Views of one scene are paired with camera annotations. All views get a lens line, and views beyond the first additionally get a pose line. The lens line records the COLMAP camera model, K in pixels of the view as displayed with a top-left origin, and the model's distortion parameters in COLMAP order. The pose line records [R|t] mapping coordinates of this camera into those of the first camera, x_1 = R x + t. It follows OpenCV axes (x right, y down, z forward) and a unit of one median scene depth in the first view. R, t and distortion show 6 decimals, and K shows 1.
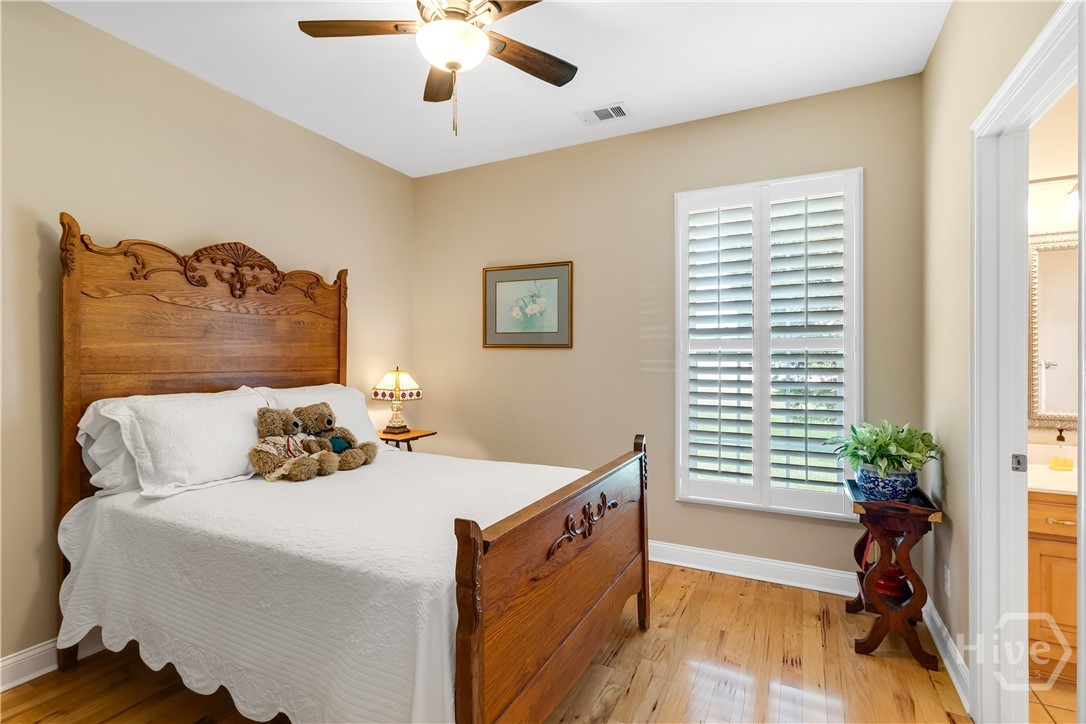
lens RADIAL K [[506.1, 0, 545.2], [0, 506.1, 356.7], [0, 0, 1]] dist [0.002344, 0.001379]
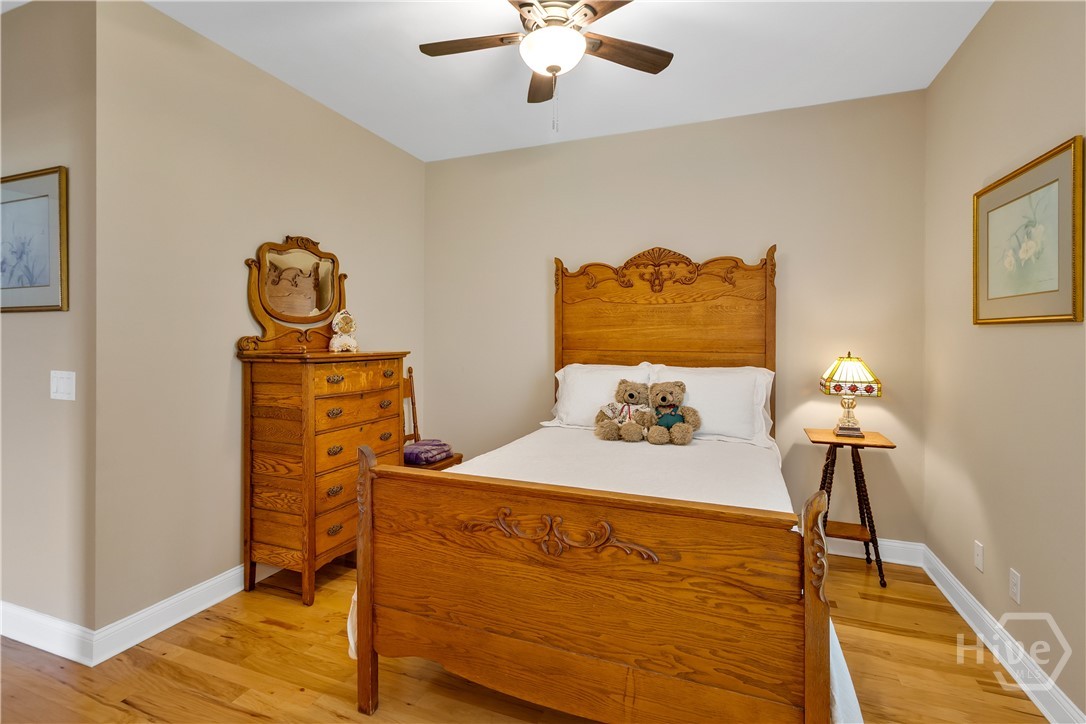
lens RADIAL K [[506.1, 0, 540.3], [0, 506.1, 345.8], [0, 0, 1]] dist [0.002344, 0.001379]
pose [[0.087810, 0.018489, -0.995966, 0.593098], [0.001564, 0.999824, 0.018699, -0.007041], [0.996136, -0.003200, 0.087766, 0.584479]]
